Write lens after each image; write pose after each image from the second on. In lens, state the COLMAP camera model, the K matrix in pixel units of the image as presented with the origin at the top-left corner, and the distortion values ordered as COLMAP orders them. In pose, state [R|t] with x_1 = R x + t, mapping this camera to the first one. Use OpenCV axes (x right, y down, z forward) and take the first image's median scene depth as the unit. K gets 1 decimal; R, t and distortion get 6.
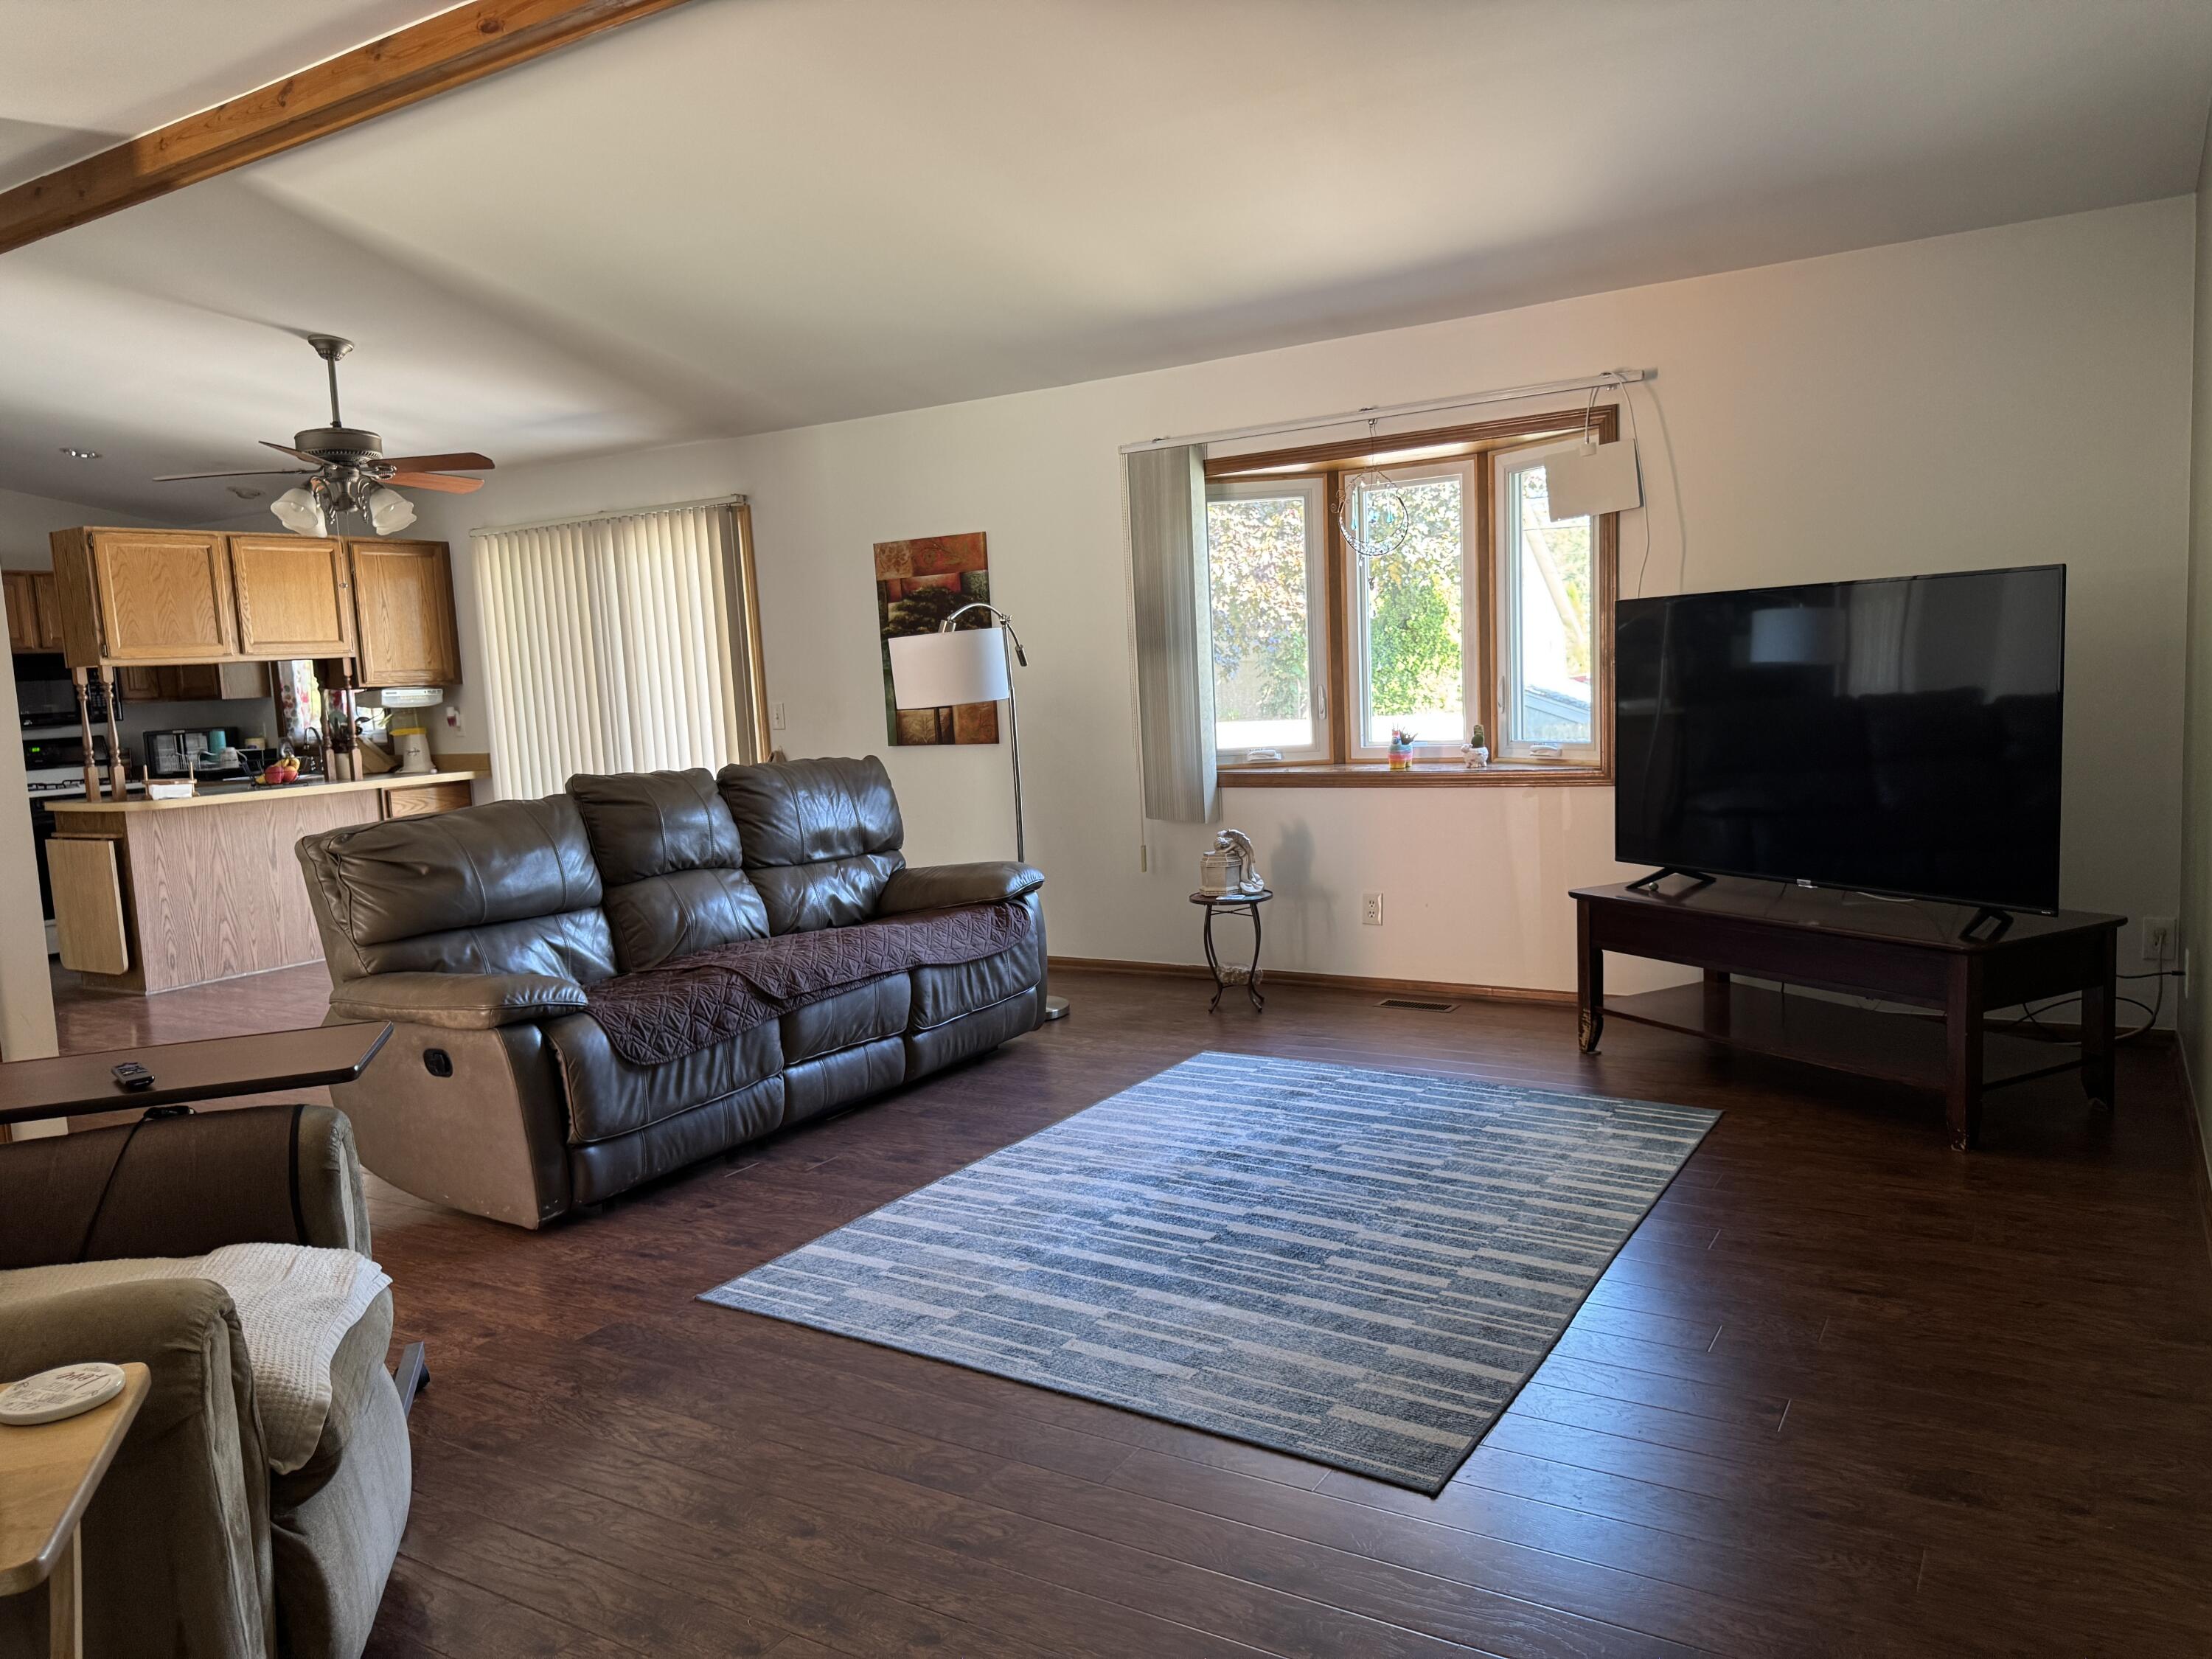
lens RADIAL K [[1550.7, 0, 1108.2], [0, 1550.7, 839.0], [0, 0, 1]] dist [0.036336, -0.051936]
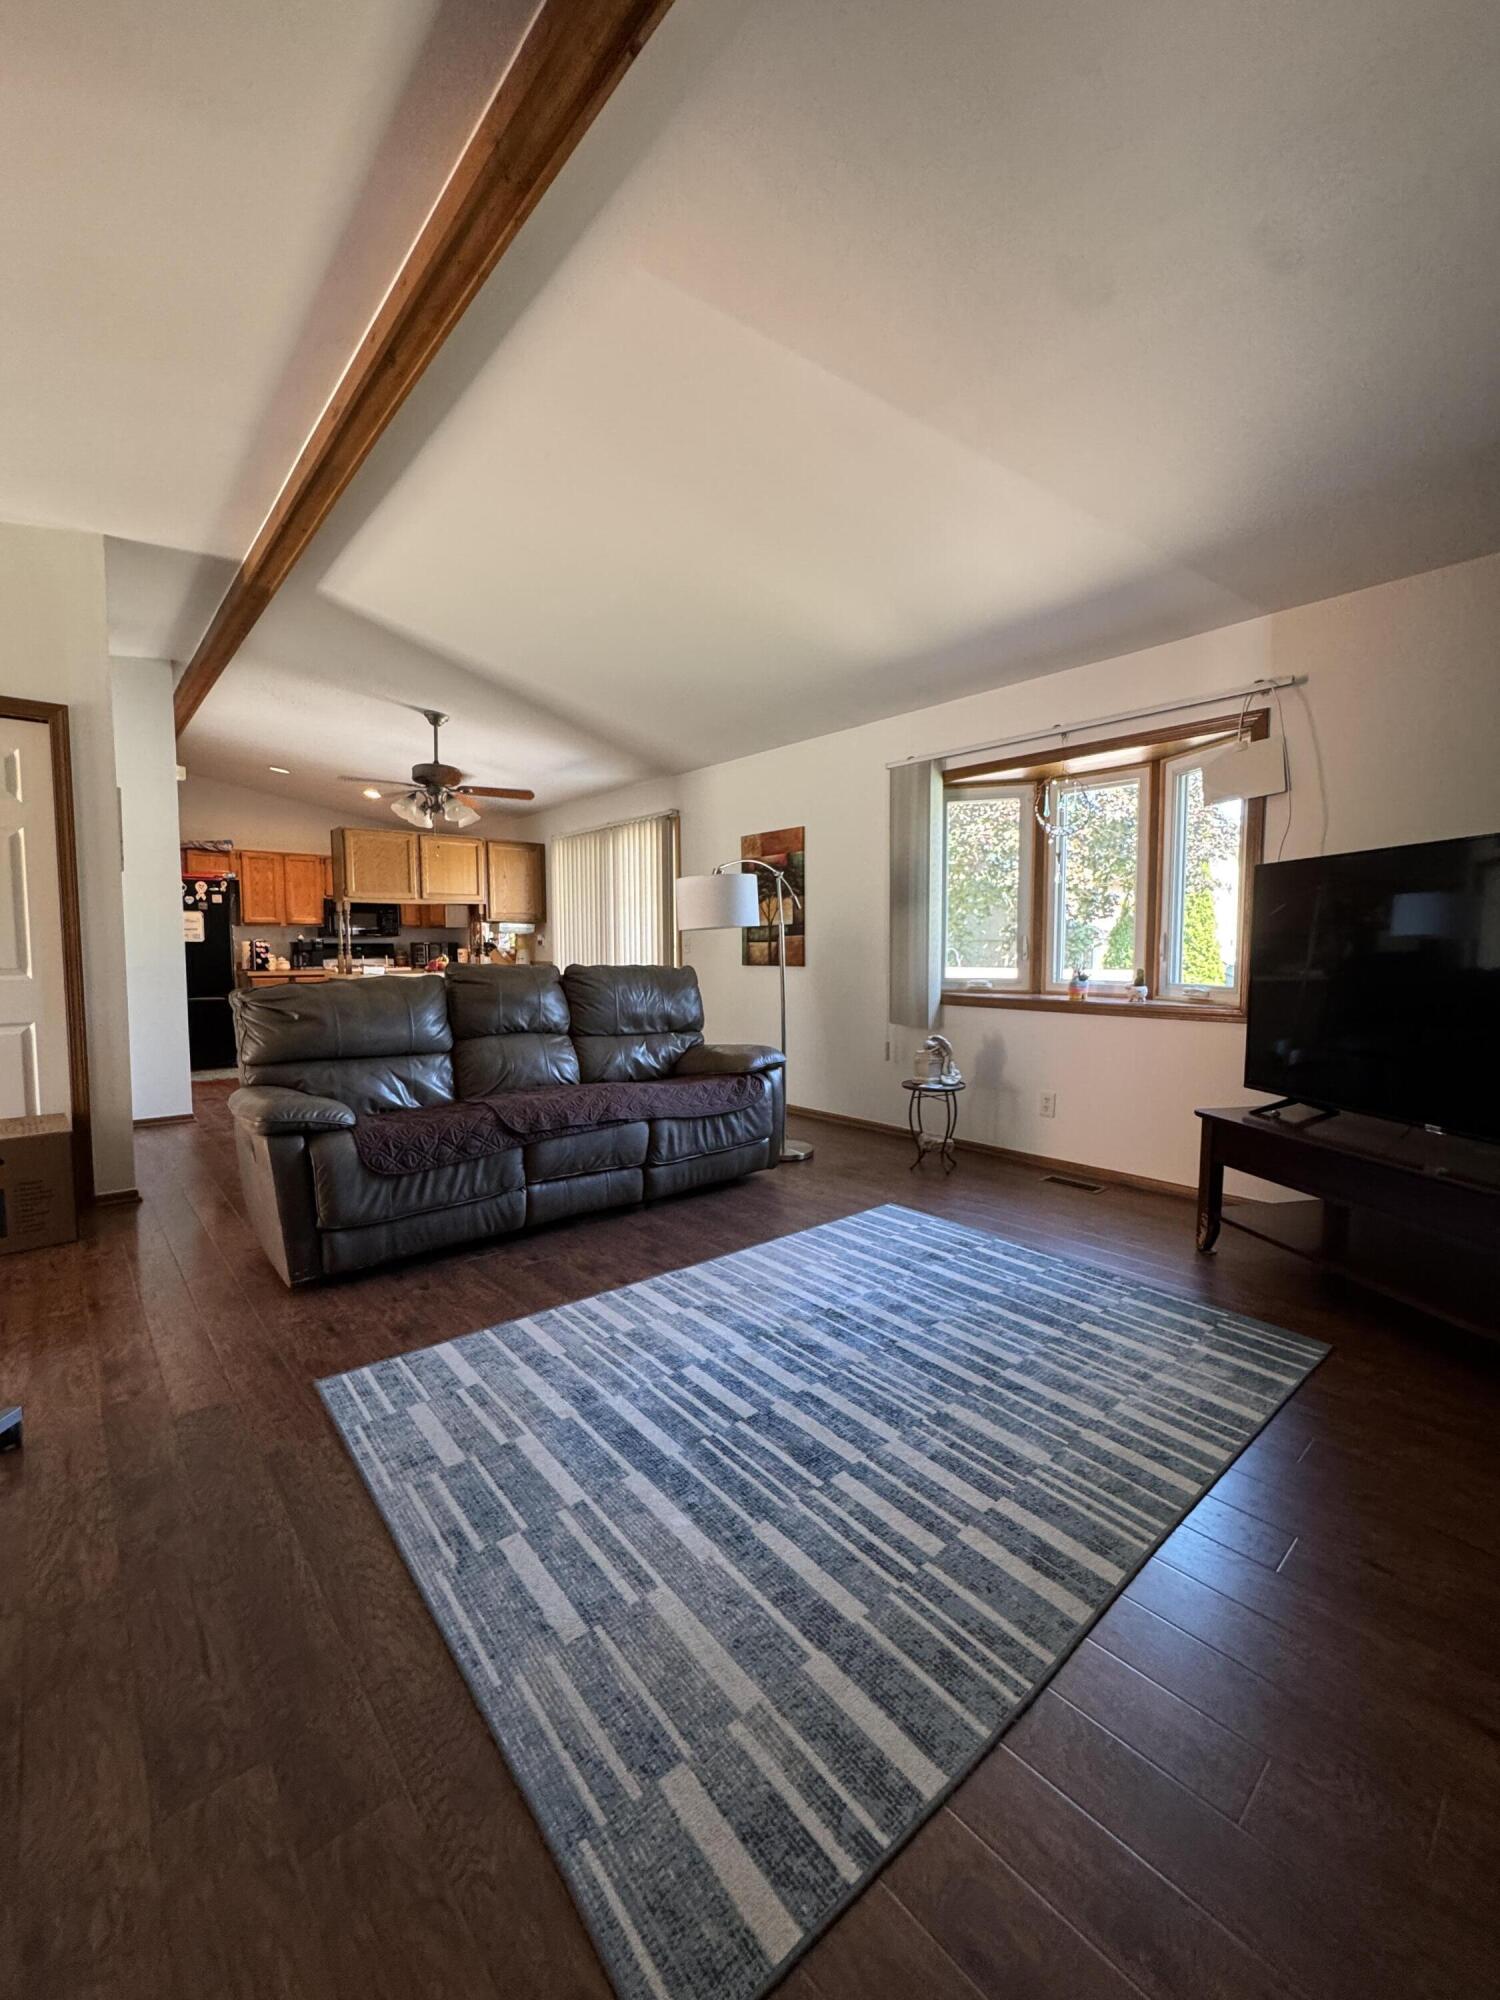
lens RADIAL K [[801.9, 0, 762.3], [0, 801.9, 982.2], [0, 0, 1]] dist [-0.011276, 0.000739]
pose [[0.955327, 0.058875, -0.289629, 0.128416], [-0.076652, 0.995783, -0.050410, -0.005435], [0.285439, 0.070359, 0.955811, 0.278638]]
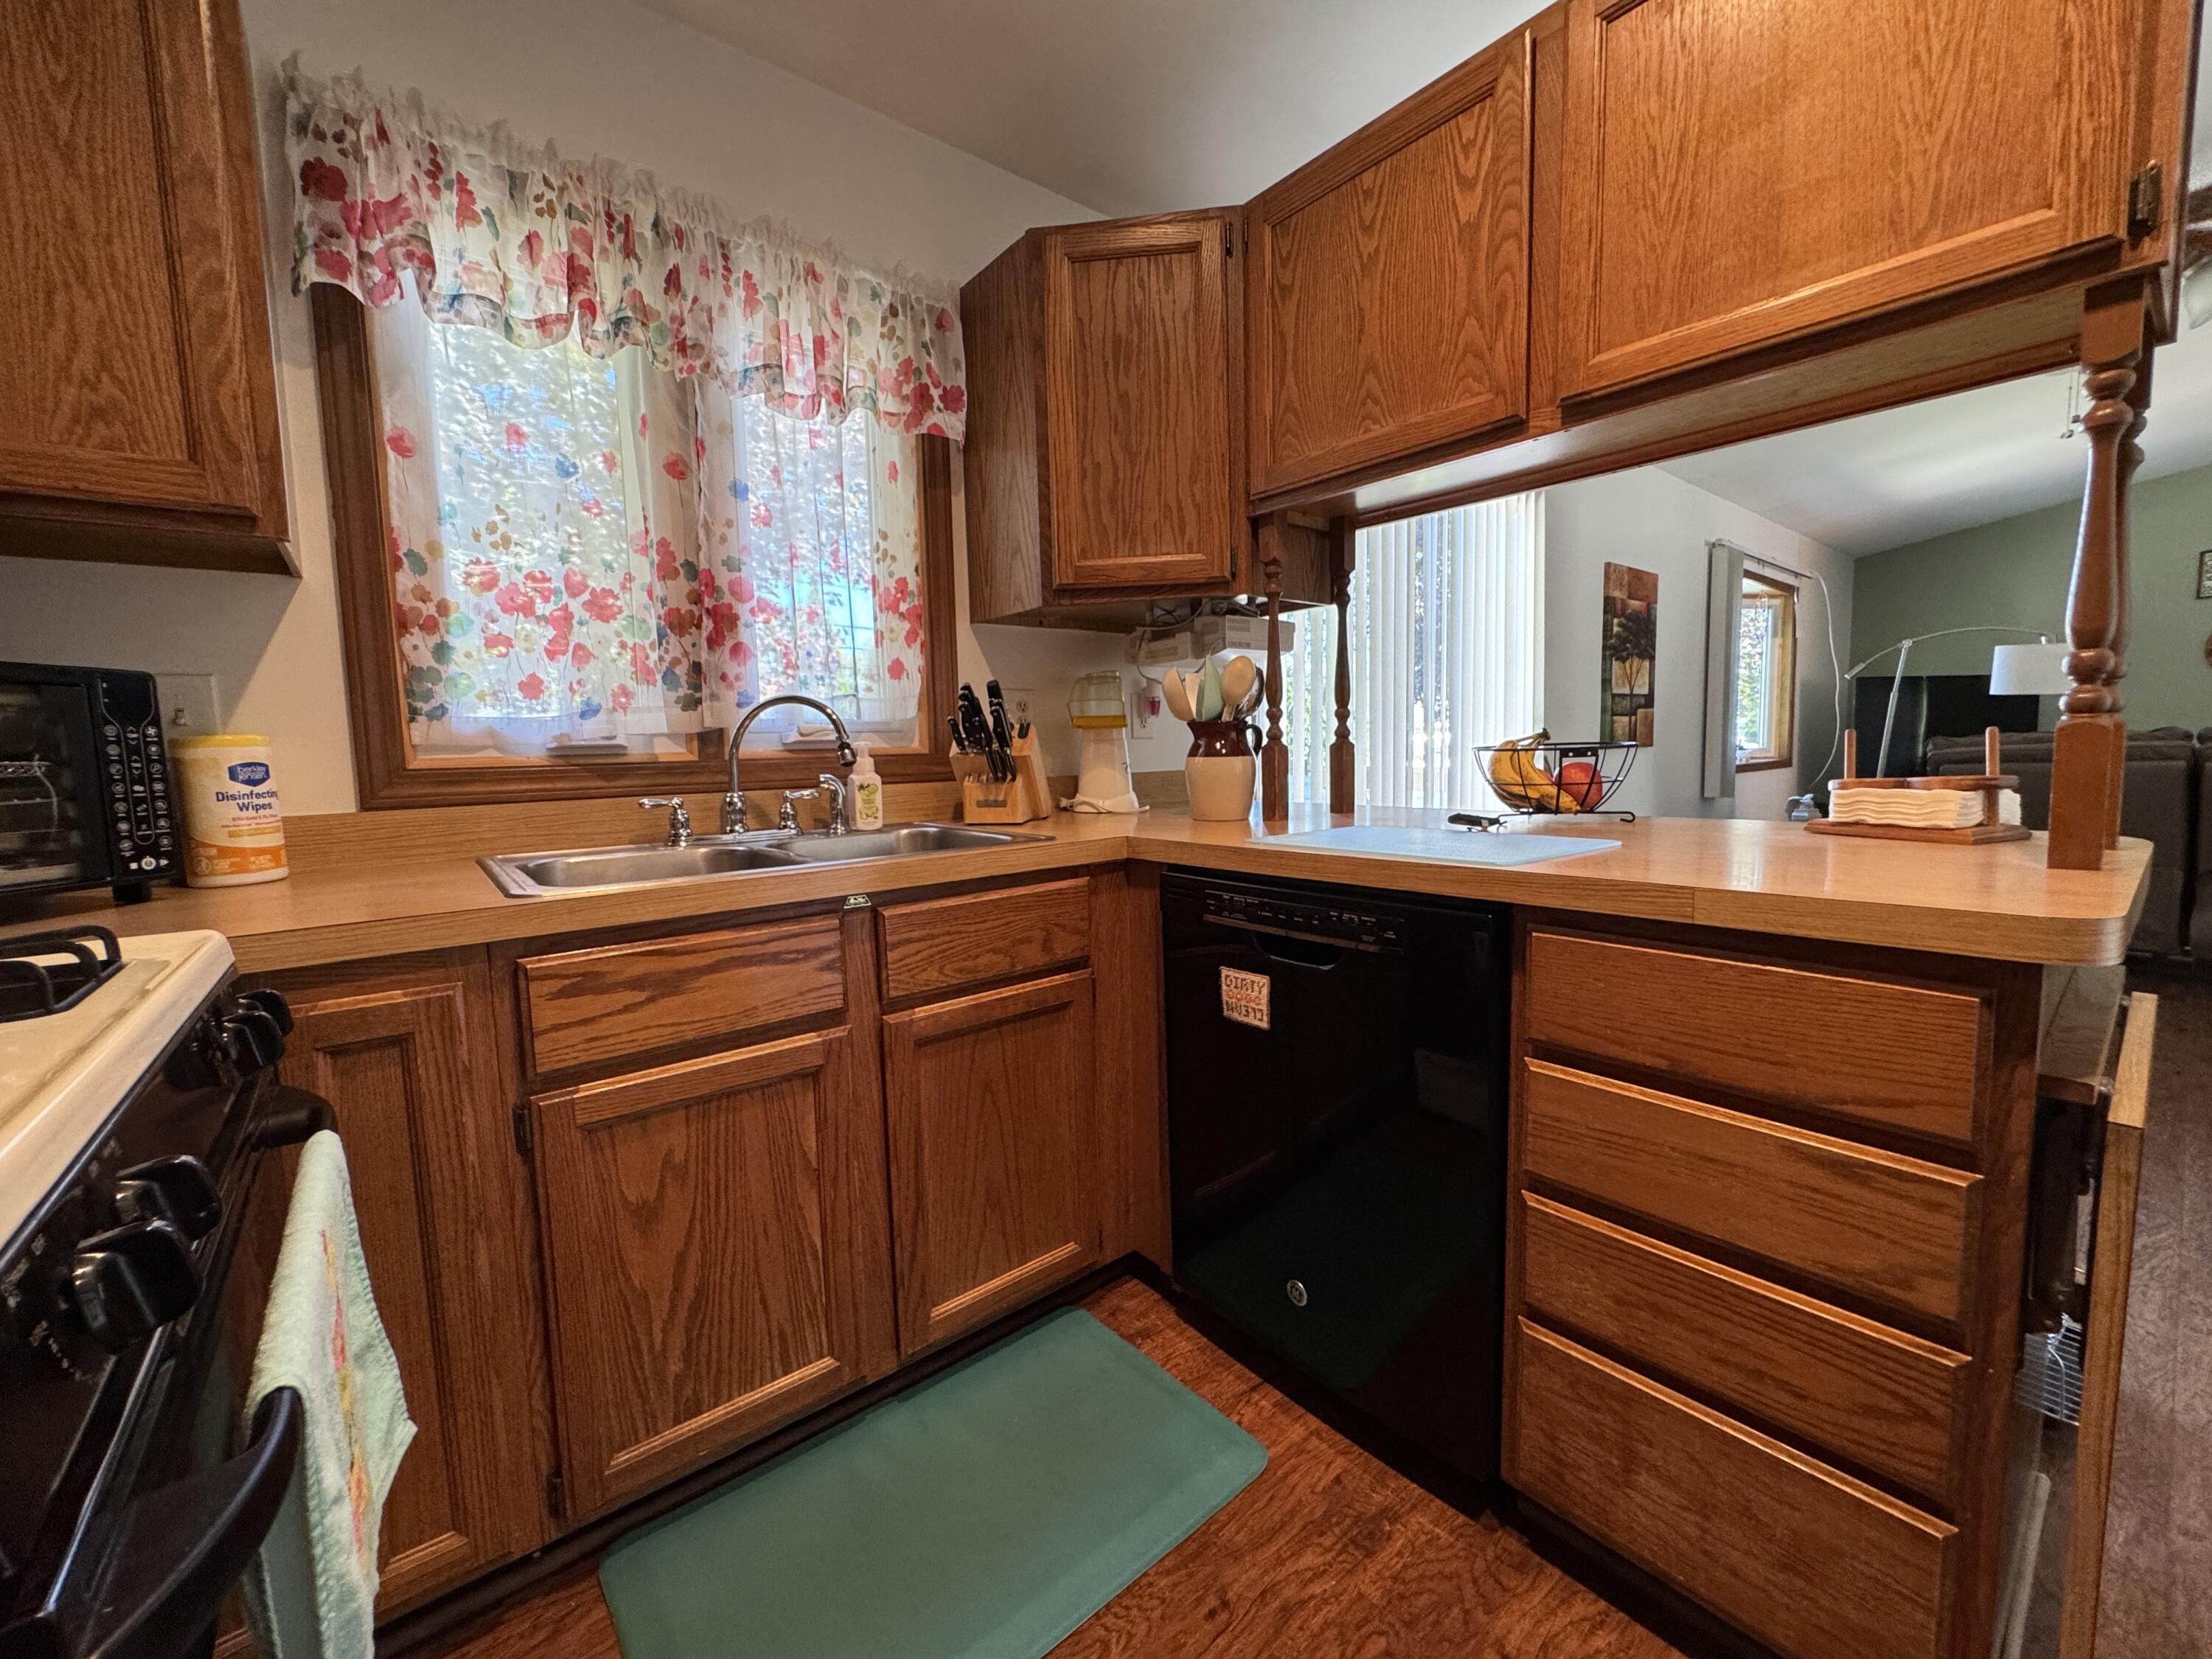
lens RADIAL K [[886.9, 0, 1108.3], [0, 886.9, 822.3], [0, 0, 1]] dist [-0.011276, 0.000739]
pose [[0.342787, -0.040891, 0.938523, -0.974658], [0.110912, 0.993826, 0.002791, -0.057585], [-0.932843, 0.103137, 0.345206, 1.294588]]
